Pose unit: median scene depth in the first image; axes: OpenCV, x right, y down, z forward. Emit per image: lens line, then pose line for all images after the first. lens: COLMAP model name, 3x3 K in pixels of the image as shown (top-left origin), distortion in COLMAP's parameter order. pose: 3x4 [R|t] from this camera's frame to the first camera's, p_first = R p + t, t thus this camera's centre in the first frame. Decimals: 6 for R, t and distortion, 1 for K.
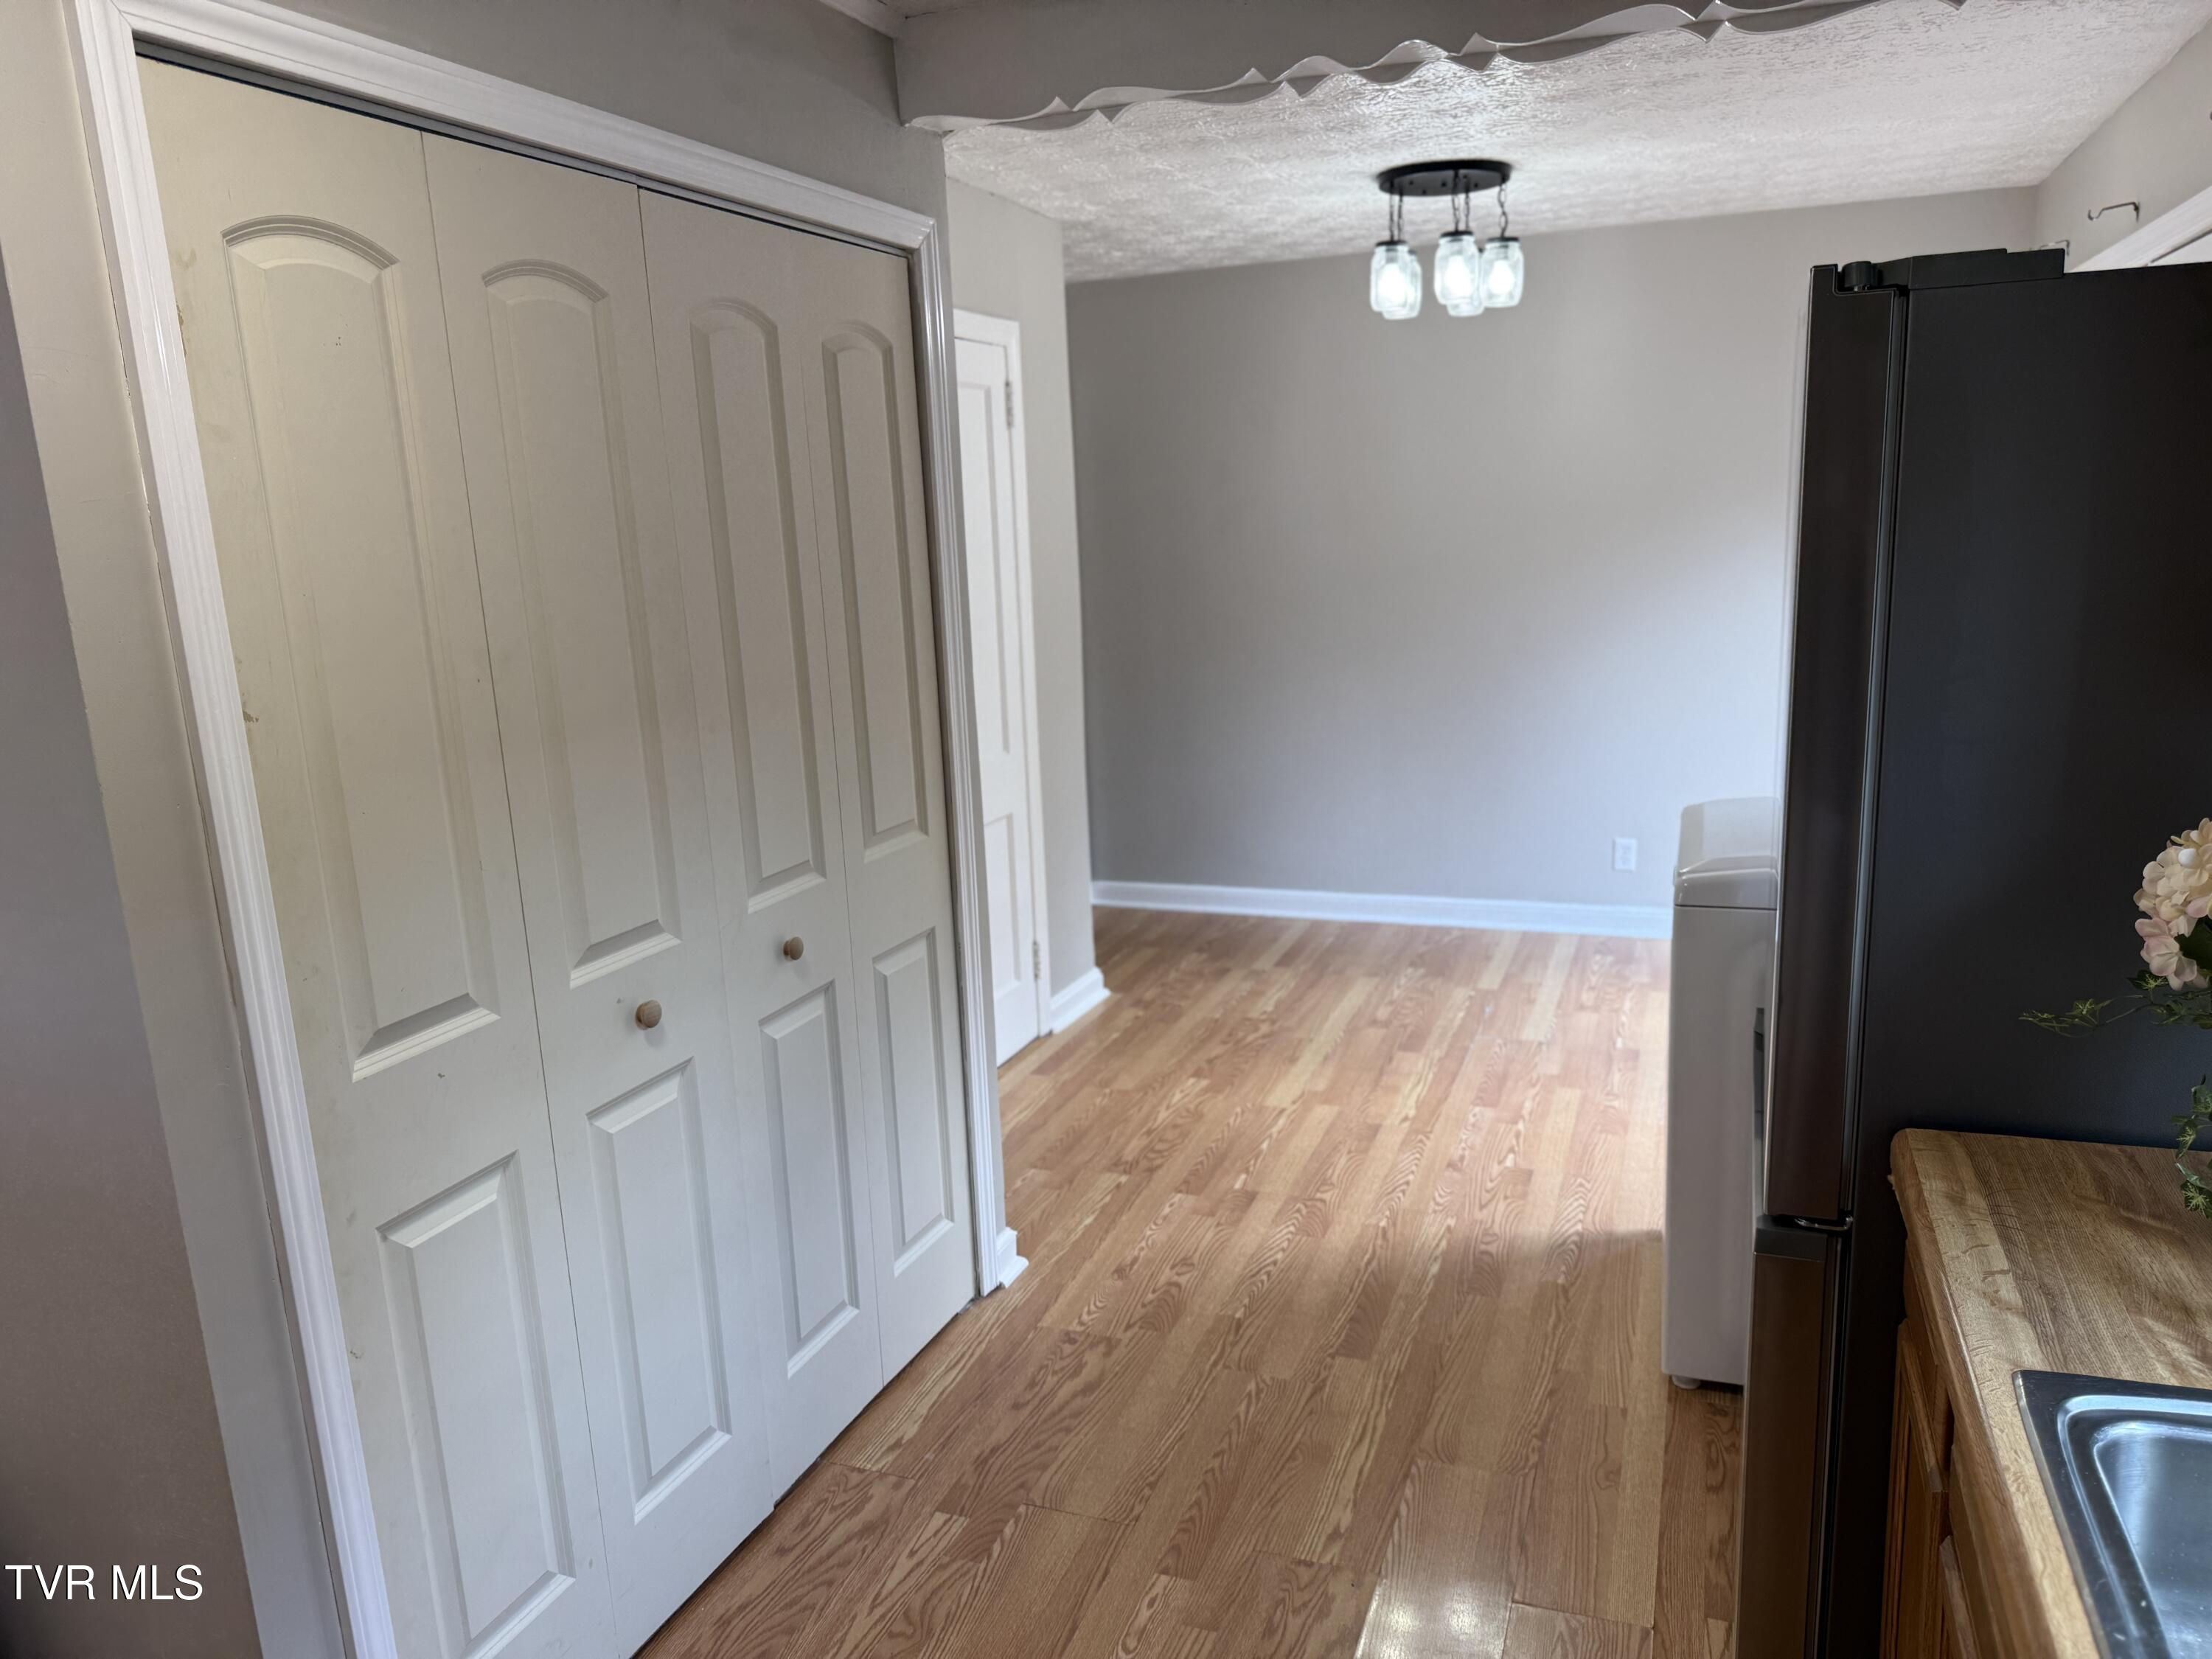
lens RADIAL K [[1538.3, 0, 1104.7], [0, 1538.3, 829.3], [0, 0, 1]] dist [0.031011, -0.014407]
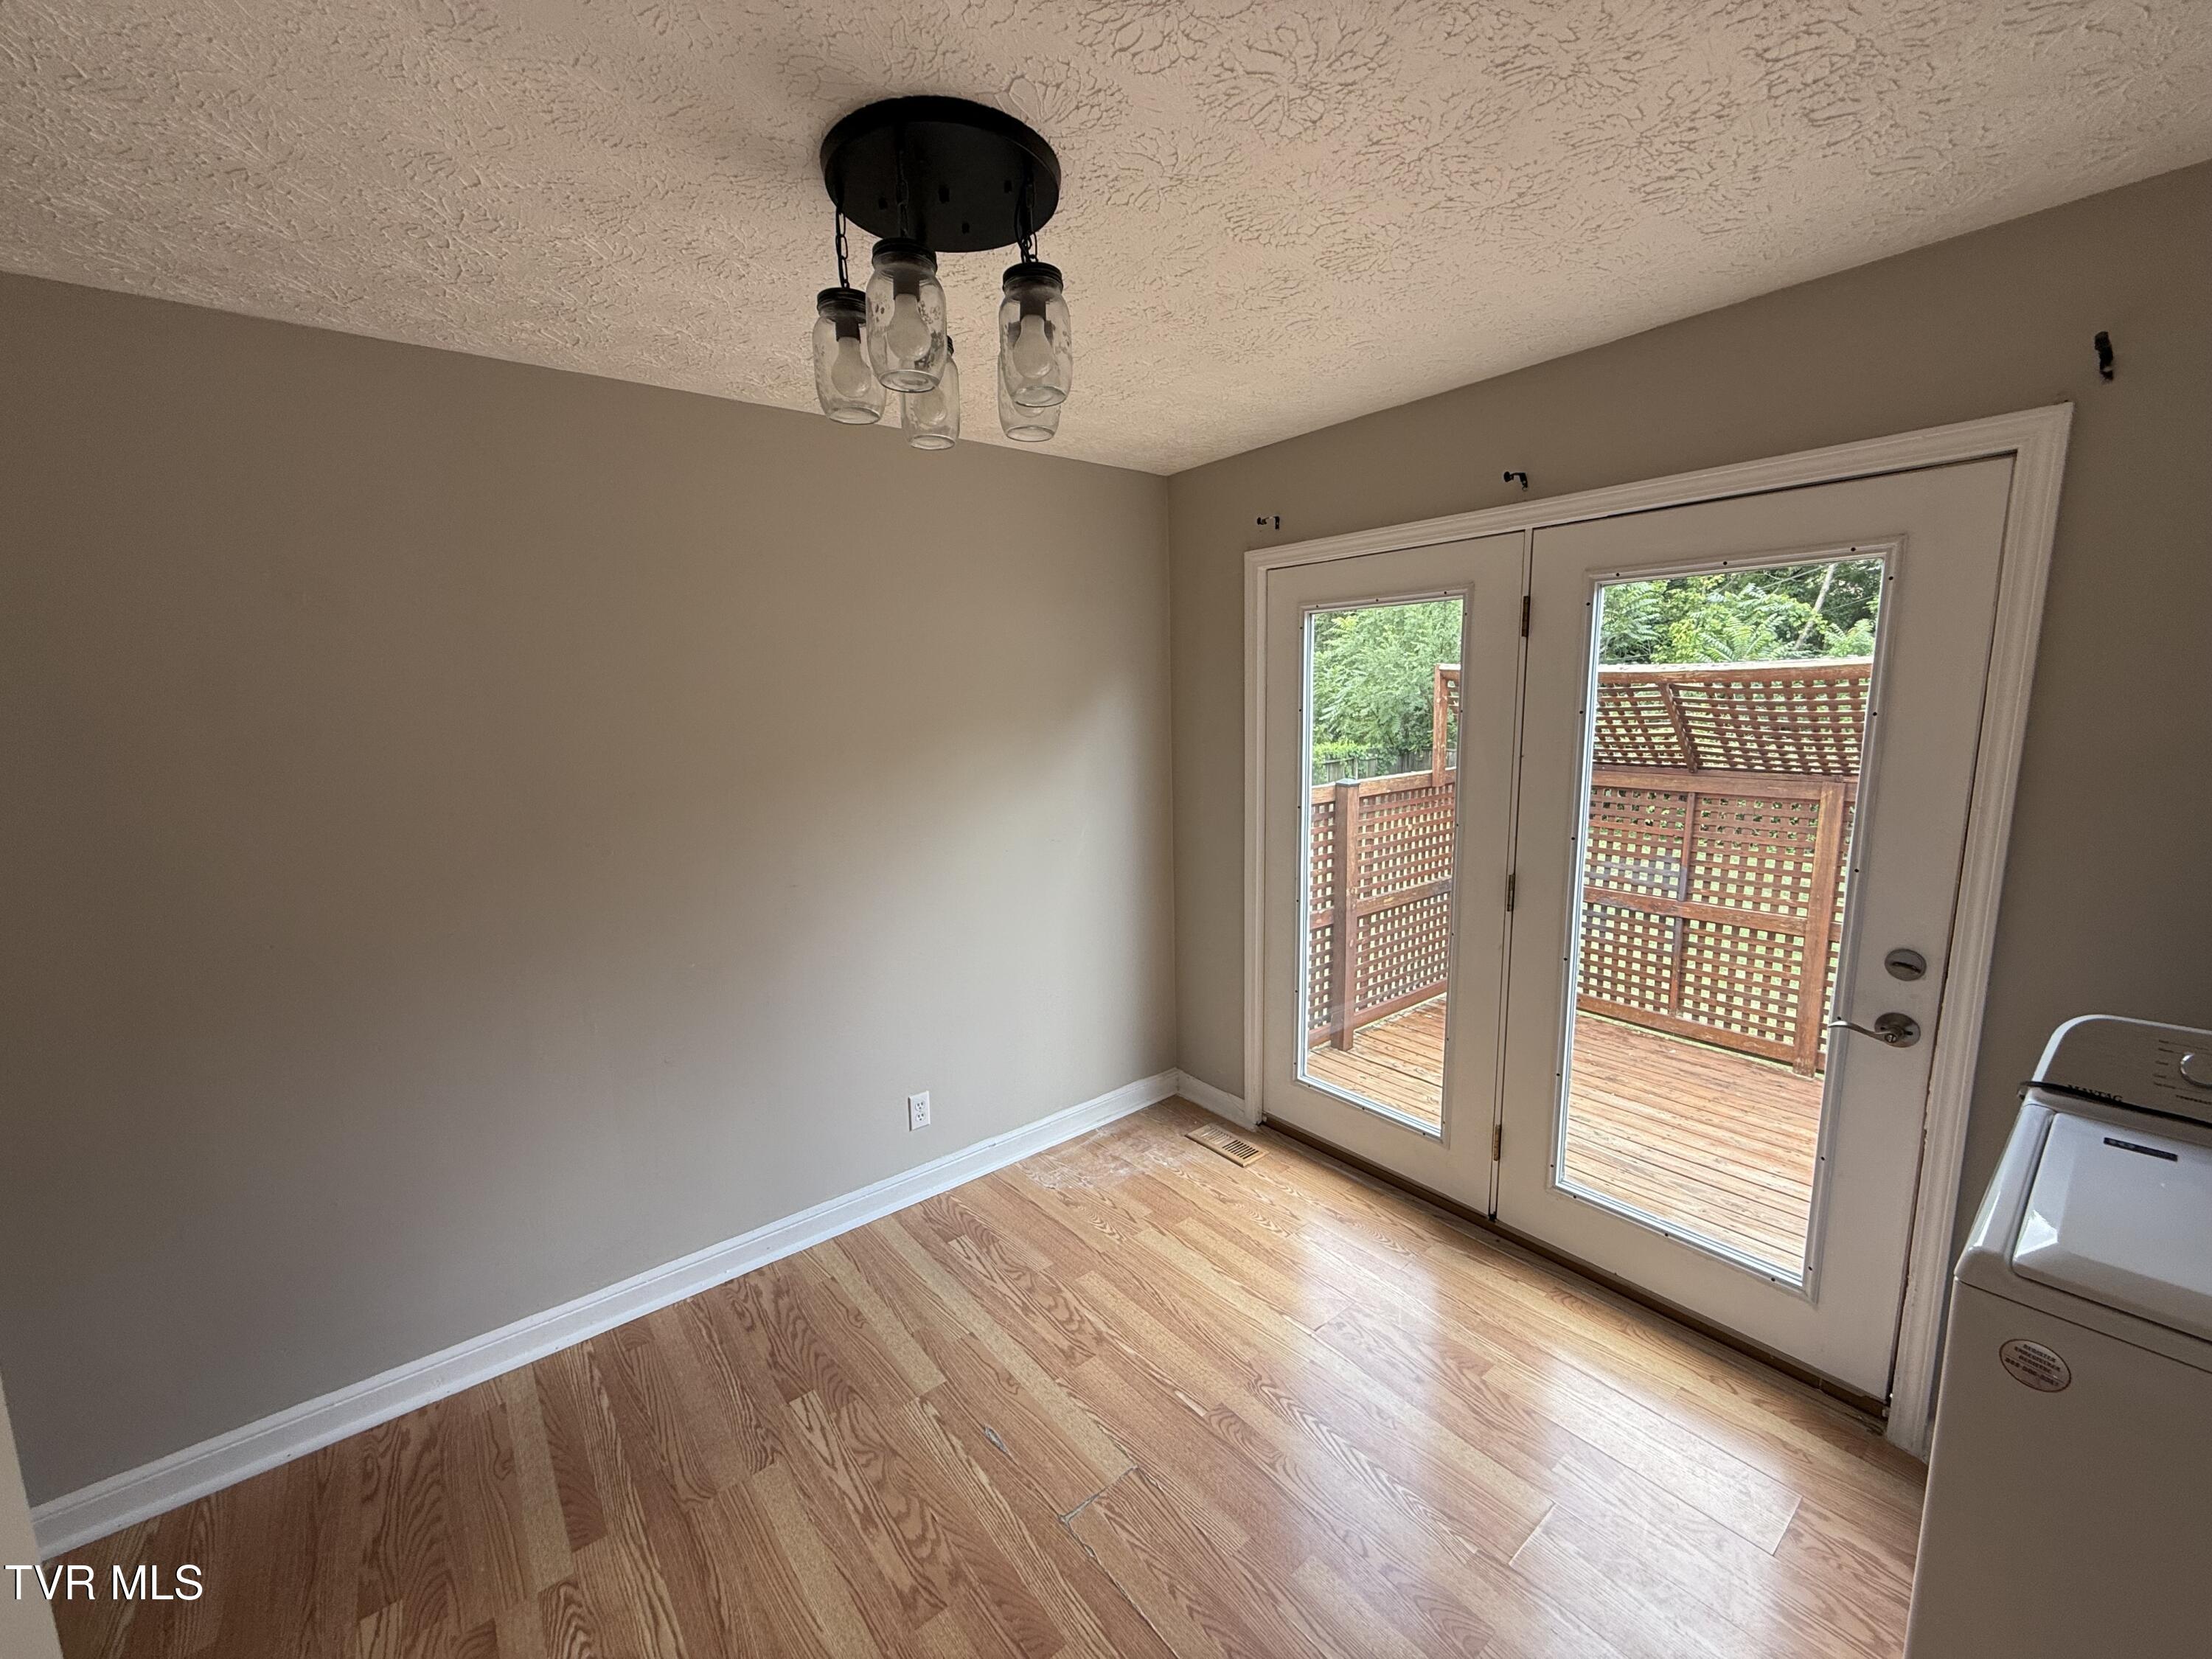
lens RADIAL K [[876.4, 0, 1101.4], [0, 876.4, 825.5], [0, 0, 1]] dist [0.001699, -0.000205]
pose [[0.508030, -0.083814, 0.857252, -0.044230], [0.171205, 0.985222, -0.005135, -0.137760], [-0.844153, 0.149374, 0.514872, 0.654553]]
